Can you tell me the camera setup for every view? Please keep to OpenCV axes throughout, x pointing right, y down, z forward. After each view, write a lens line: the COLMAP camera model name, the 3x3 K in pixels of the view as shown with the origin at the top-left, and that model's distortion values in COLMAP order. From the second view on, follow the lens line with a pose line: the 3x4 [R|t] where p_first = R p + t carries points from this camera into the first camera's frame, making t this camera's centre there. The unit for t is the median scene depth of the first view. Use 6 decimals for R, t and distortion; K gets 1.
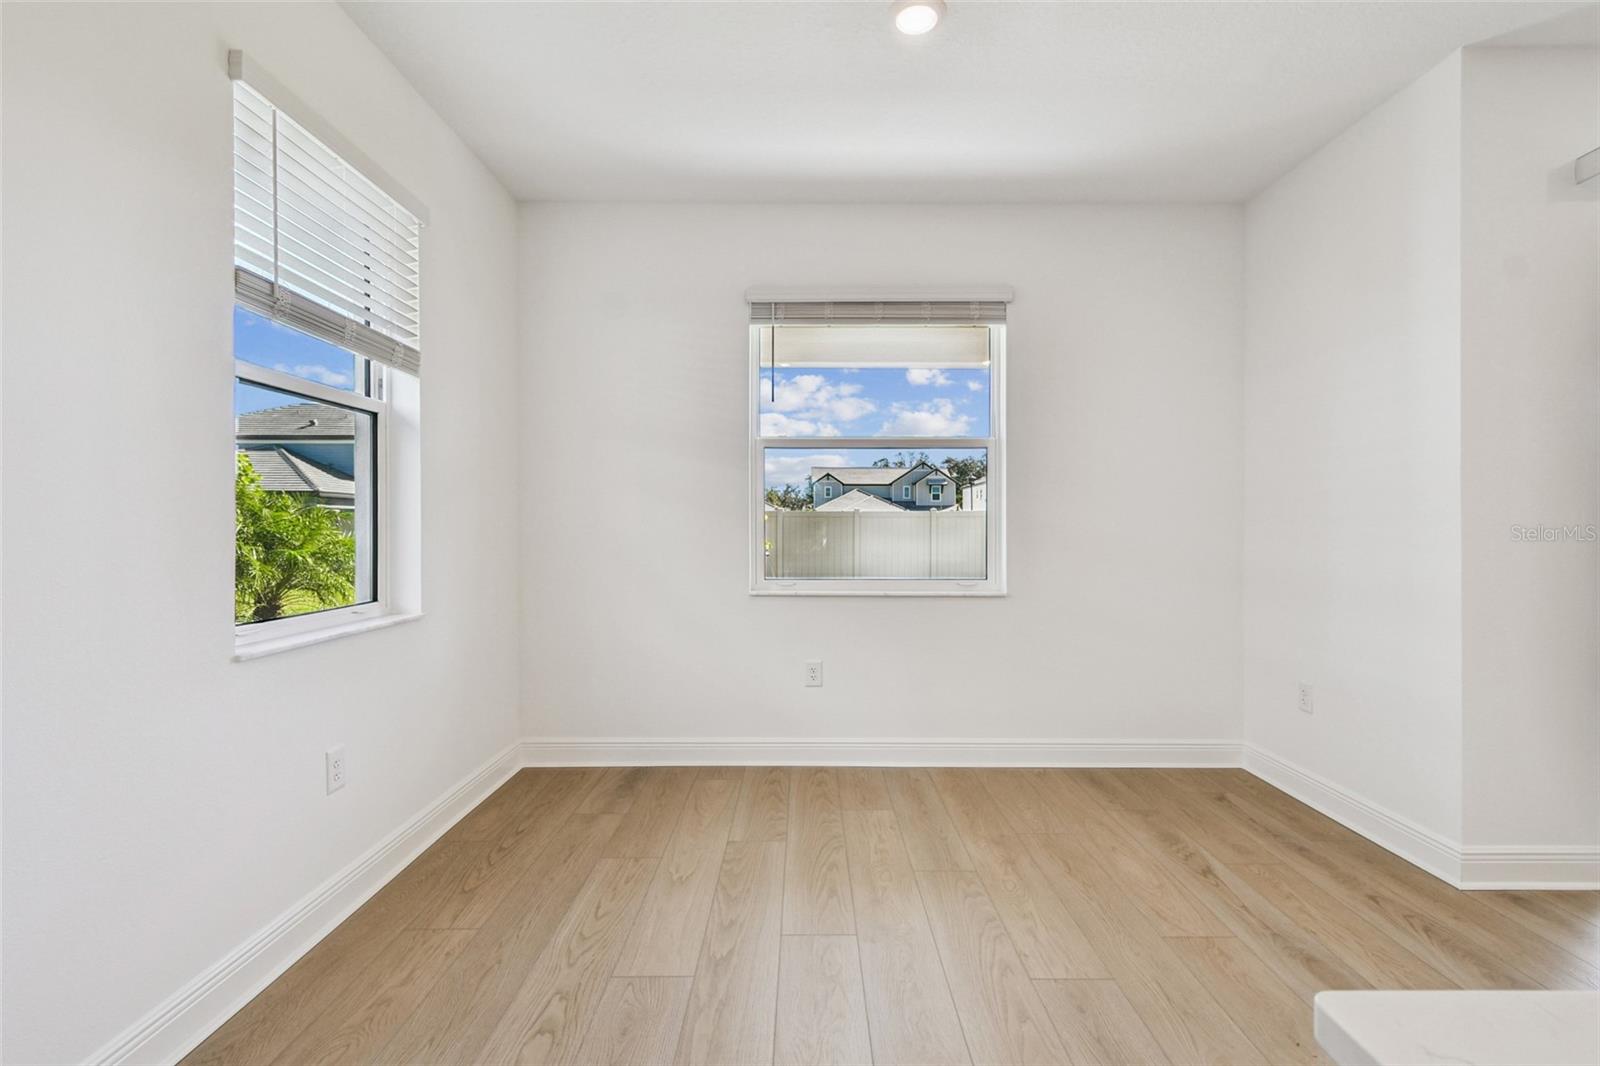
lens RADIAL K [[727.4, 0, 822.2], [0, 727.4, 531.7], [0, 0, 1]] dist [-0.002560, -0.000392]
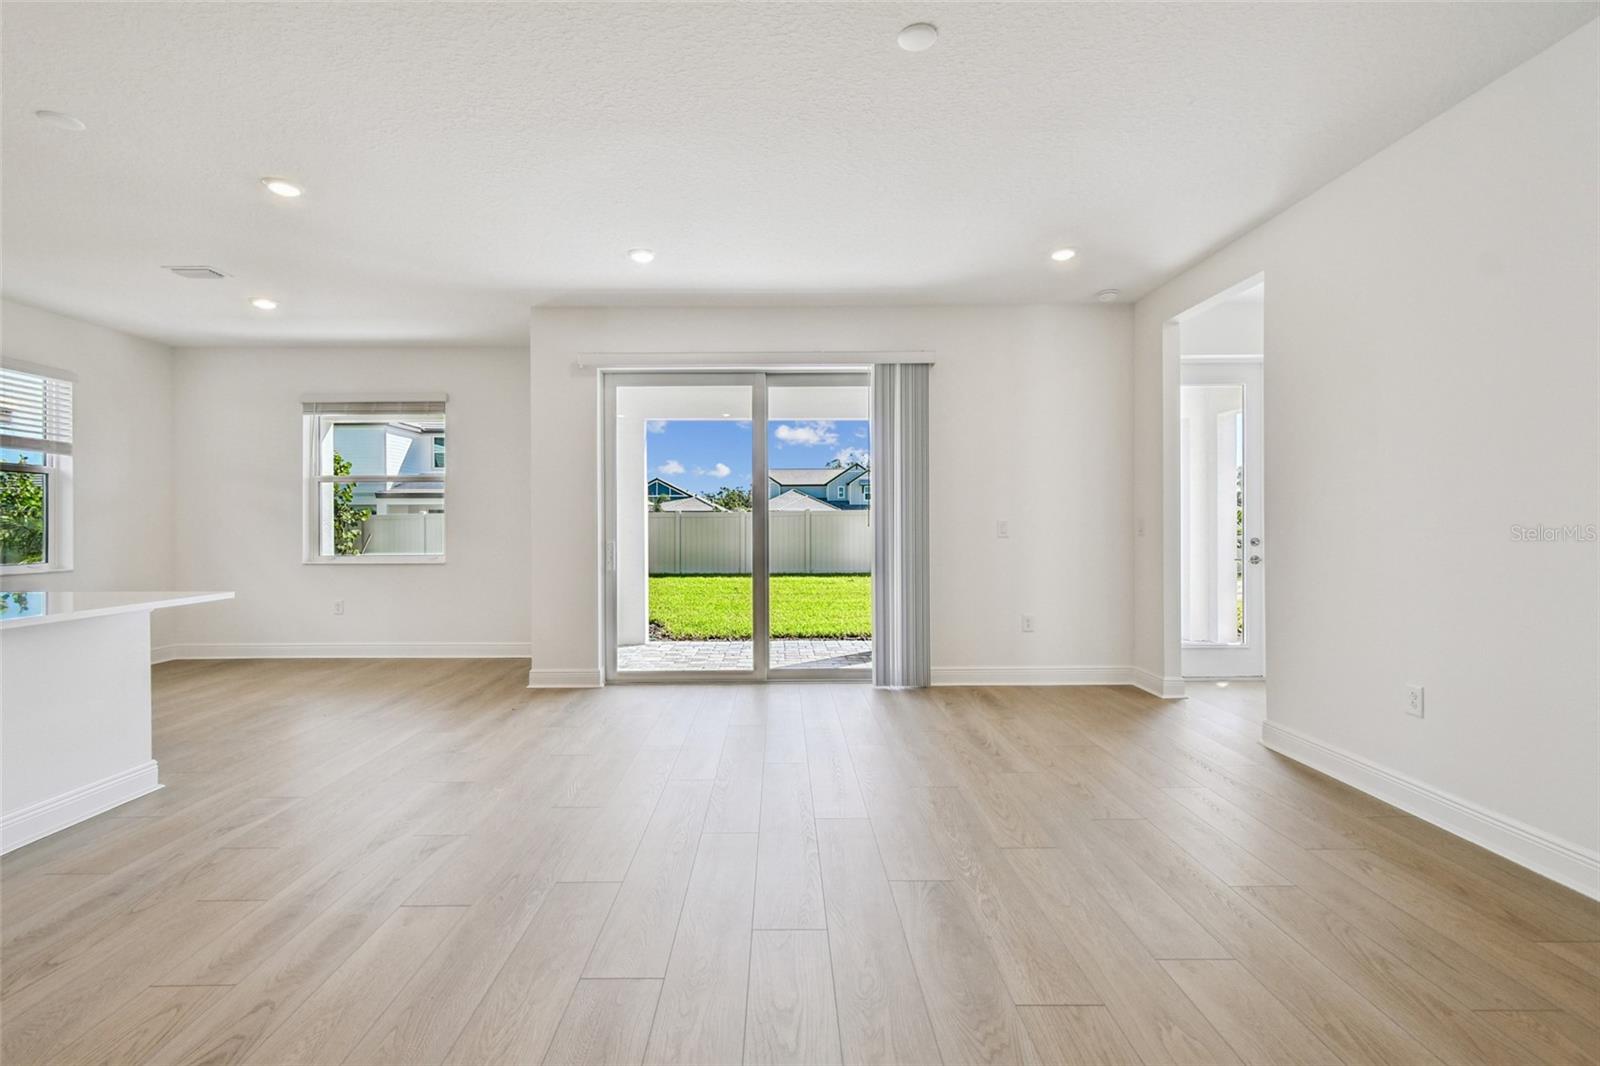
lens RADIAL K [[715.7, 0, 792.6], [0, 715.7, 523.4], [0, 0, 1]] dist [0.002593, -0.000661]
pose [[0.999983, -0.005716, 0.000948, 1.280865], [0.005725, 0.999936, -0.009731, 0.012394], [-0.000893, 0.009736, 0.999952, -0.900655]]
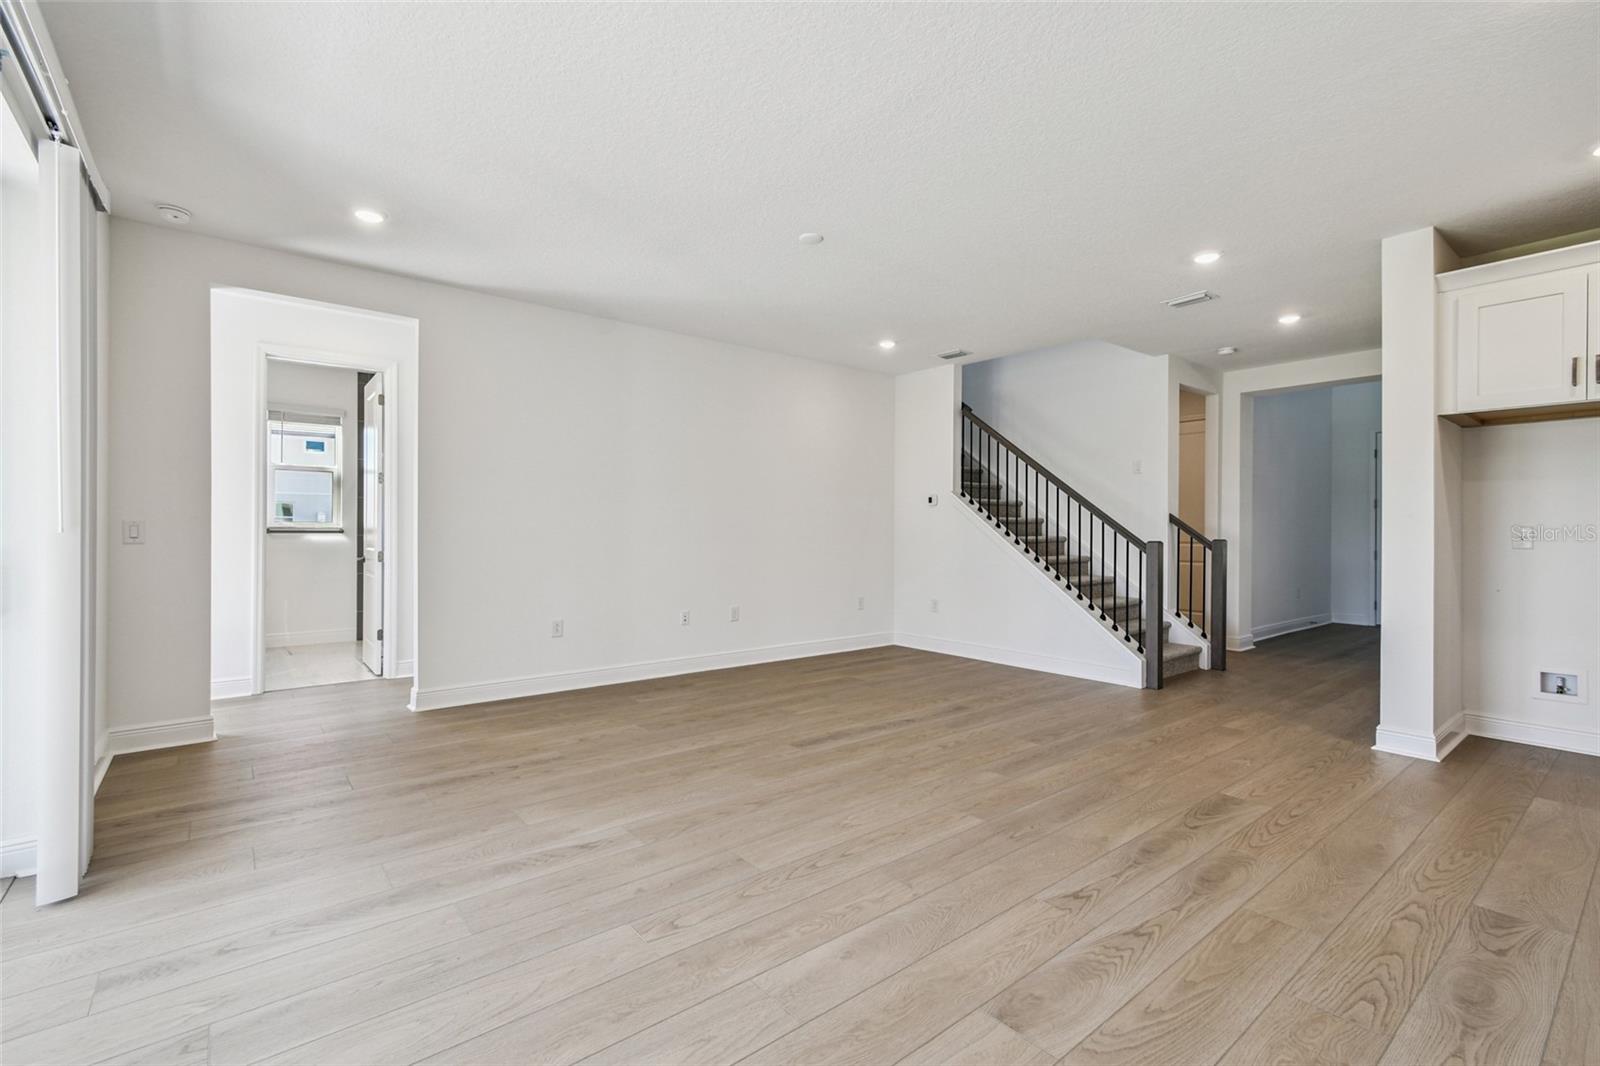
lens RADIAL K [[709.8, 0, 789.3], [0, 709.8, 527.6], [0, 0, 1]] dist [0.002633, 0.000593]
pose [[-0.609925, -0.002888, 0.792454, 0.461610], [0.001939, 0.999985, 0.005137, 0.000117], [-0.792456, 0.004669, -0.609911, 0.617312]]
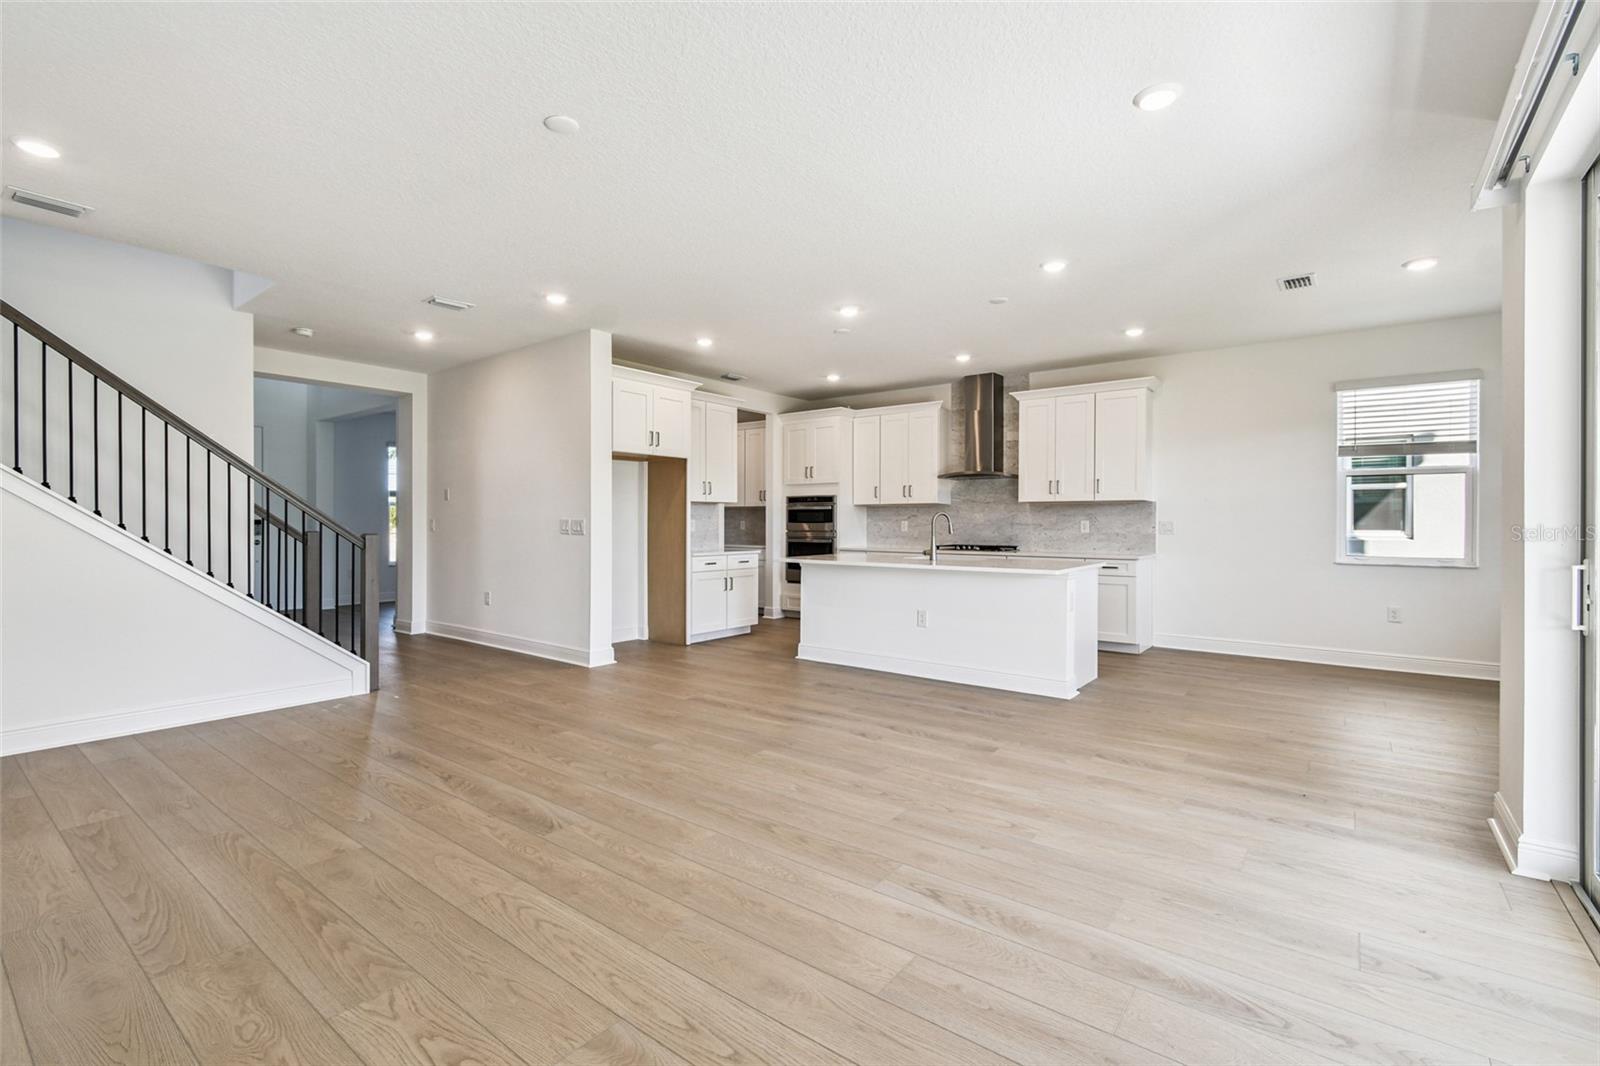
lens RADIAL K [[719.6, 0, 789.6], [0, 719.6, 522.5], [0, 0, 1]] dist [-0.000314, -0.000137]
pose [[-0.627540, -0.001364, -0.778583, 1.940034], [-0.011064, 0.999913, 0.007166, -0.003880], [0.778506, 0.013111, -0.627500, 0.639138]]
